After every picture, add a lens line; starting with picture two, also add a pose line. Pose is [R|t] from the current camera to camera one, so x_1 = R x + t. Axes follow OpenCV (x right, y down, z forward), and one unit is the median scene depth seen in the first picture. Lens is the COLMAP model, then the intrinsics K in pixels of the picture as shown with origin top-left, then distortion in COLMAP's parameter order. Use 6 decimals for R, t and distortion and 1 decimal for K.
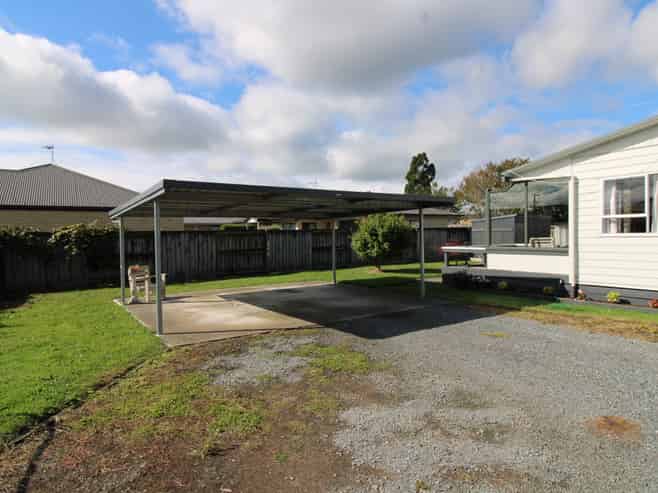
lens RADIAL K [[375.3, 0, 329.0], [0, 375.3, 246.5], [0, 0, 1]] dist [0.001596, 0.000306]
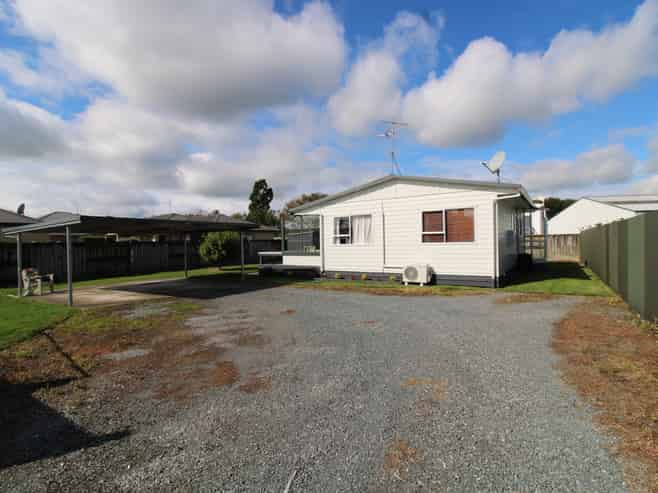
lens RADIAL K [[347.9, 0, 329.8], [0, 347.9, 253.4], [0, 0, 1]] dist [0.038497, -0.043397]
pose [[0.920811, -0.014060, 0.389756, -0.000229], [0.016188, 0.999867, -0.002176, 0.009667], [-0.389673, 0.008313, 0.920916, -0.373151]]
